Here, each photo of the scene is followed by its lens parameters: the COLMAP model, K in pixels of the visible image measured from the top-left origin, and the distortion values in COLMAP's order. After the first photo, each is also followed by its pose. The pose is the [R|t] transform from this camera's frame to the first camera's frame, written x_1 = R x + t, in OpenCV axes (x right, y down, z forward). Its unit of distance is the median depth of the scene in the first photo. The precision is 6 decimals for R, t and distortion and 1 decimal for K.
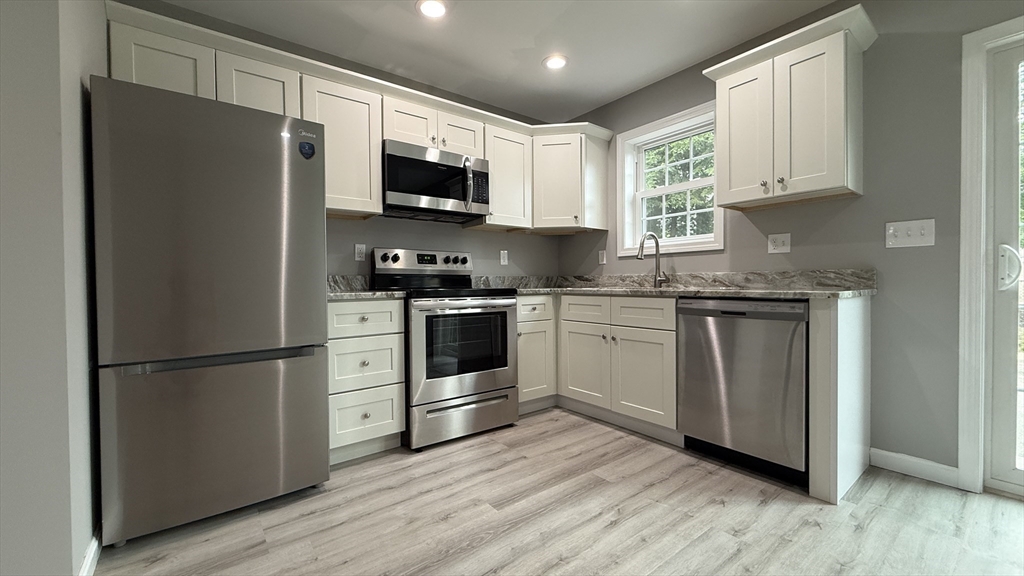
lens RADIAL K [[402.8, 0, 507.3], [0, 402.8, 292.1], [0, 0, 1]] dist [0.006789, -0.000572]
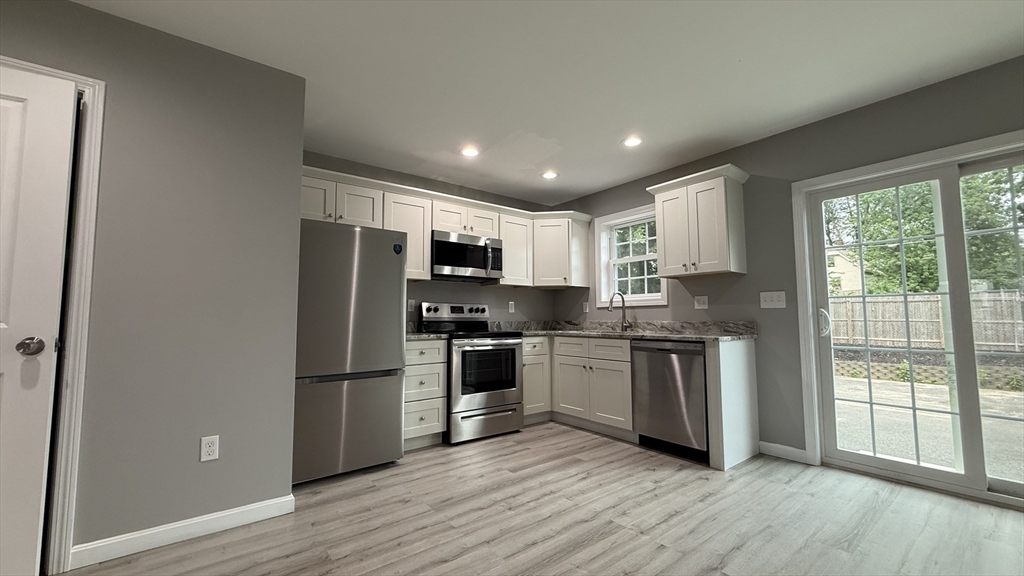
lens RADIAL K [[402.8, 0, 509.7], [0, 402.8, 291.8], [0, 0, 1]] dist [0.006789, -0.000572]
pose [[0.999926, 0.006184, 0.010458, -0.045472], [-0.005197, 0.995753, -0.091915, -0.023376], [-0.010982, 0.091854, 0.995712, -0.519869]]
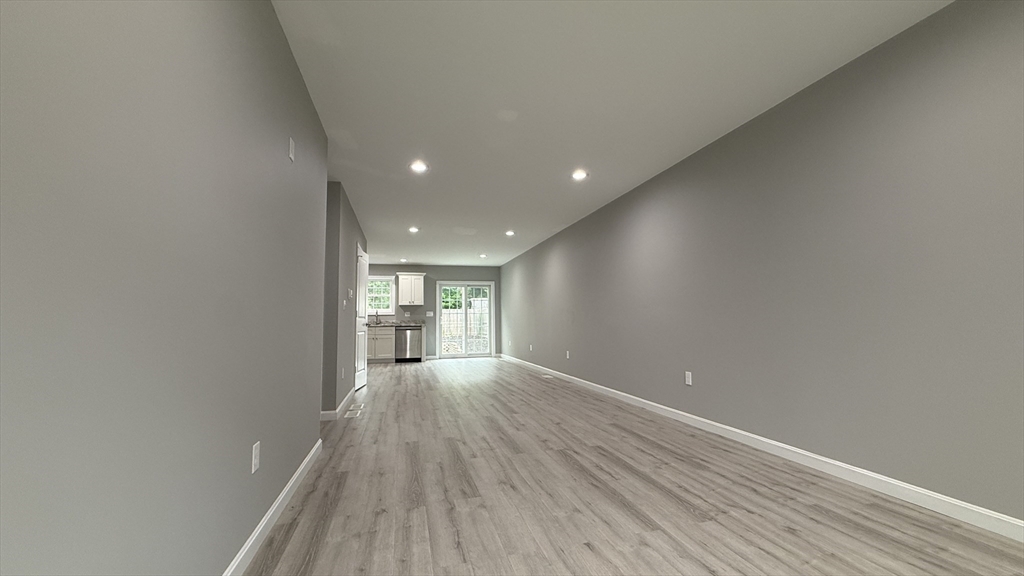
lens RADIAL K [[402.8, 0, 516.8], [0, 402.8, 298.0], [0, 0, 1]] dist [0.006789, -0.000572]
pose [[0.412670, 0.058685, 0.908988, -3.088849], [0.024101, 0.996870, -0.075300, 0.063901], [-0.910562, 0.052981, 0.409964, -2.038597]]
